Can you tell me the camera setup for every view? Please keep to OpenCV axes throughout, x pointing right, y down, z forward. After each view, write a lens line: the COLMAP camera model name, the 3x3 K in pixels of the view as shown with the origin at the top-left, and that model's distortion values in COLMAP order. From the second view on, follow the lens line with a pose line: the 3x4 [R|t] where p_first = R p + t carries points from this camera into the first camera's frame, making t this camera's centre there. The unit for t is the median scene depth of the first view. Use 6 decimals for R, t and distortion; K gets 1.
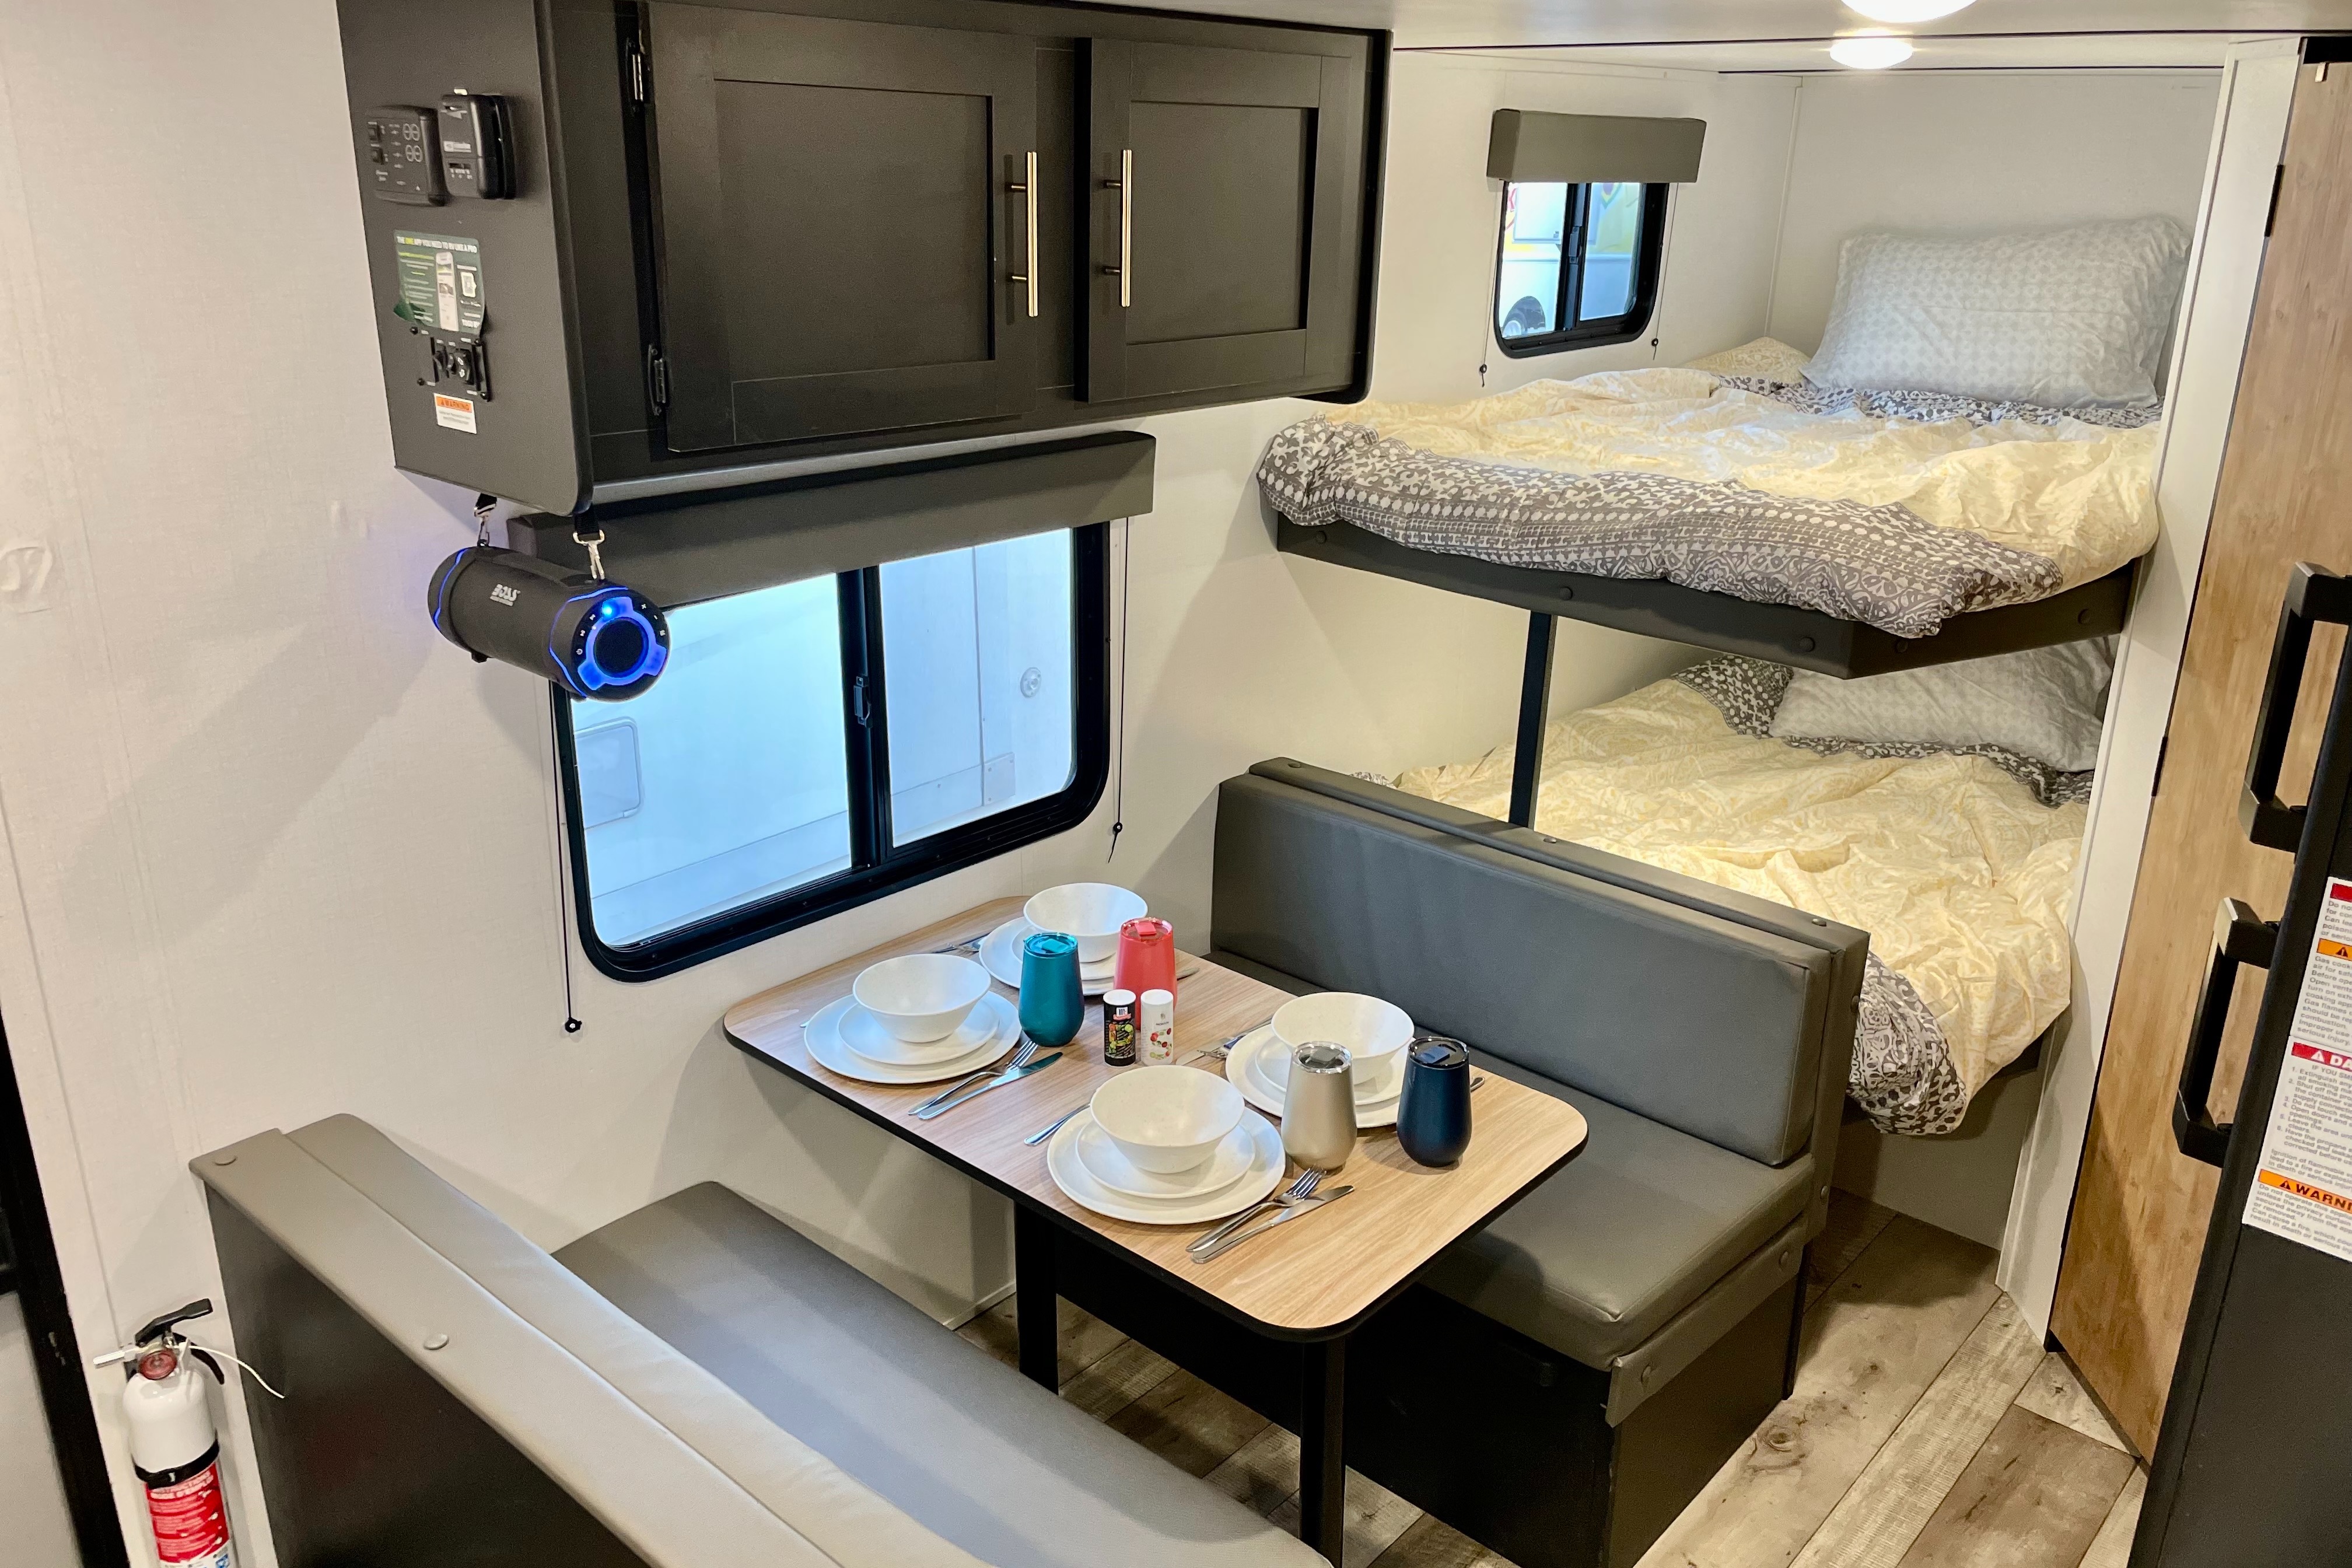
lens RADIAL K [[1786.2, 0, 1197.3], [0, 1786.2, 772.0], [0, 0, 1]] dist [0.093112, -0.125389]
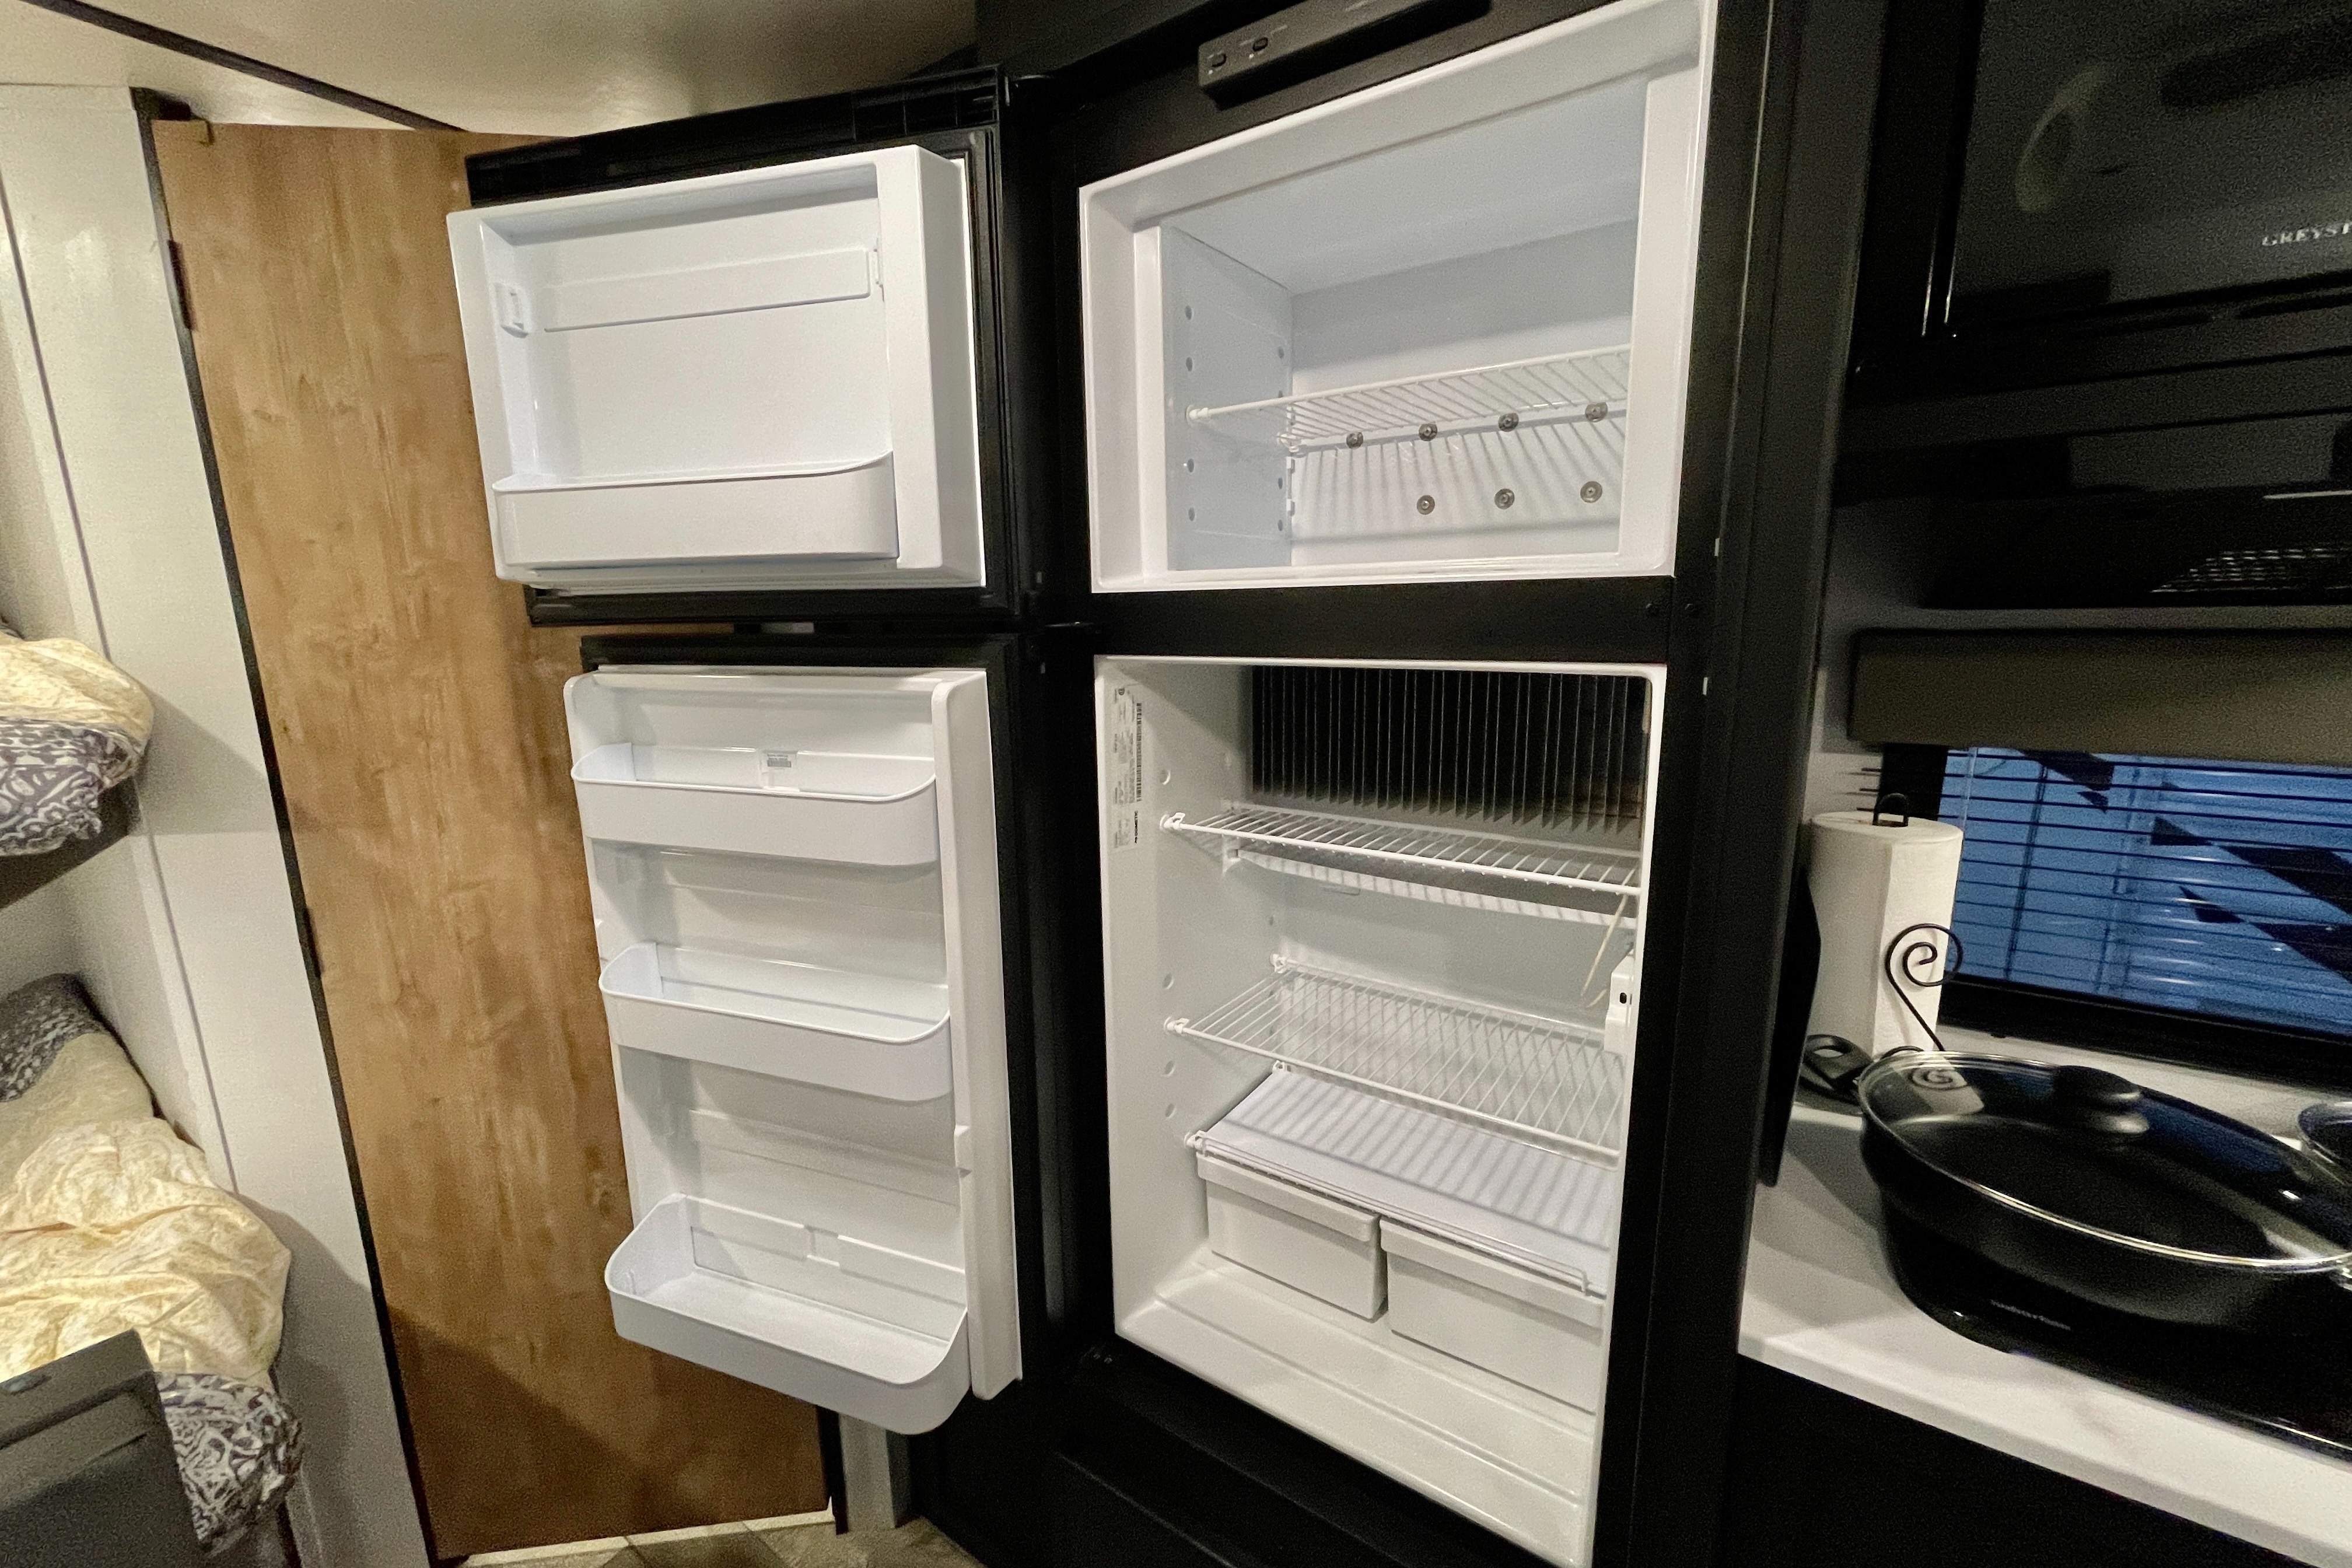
lens RADIAL K [[946.1, 0, 1170.8], [0, 946.1, 789.5], [0, 0, 1]] dist [-0.003650, 0.001966]
pose [[-0.109601, -0.202918, 0.973043, 0.050305], [0.346916, 0.909571, 0.228757, -0.032137], [-0.931470, 0.362636, -0.029294, 0.605605]]
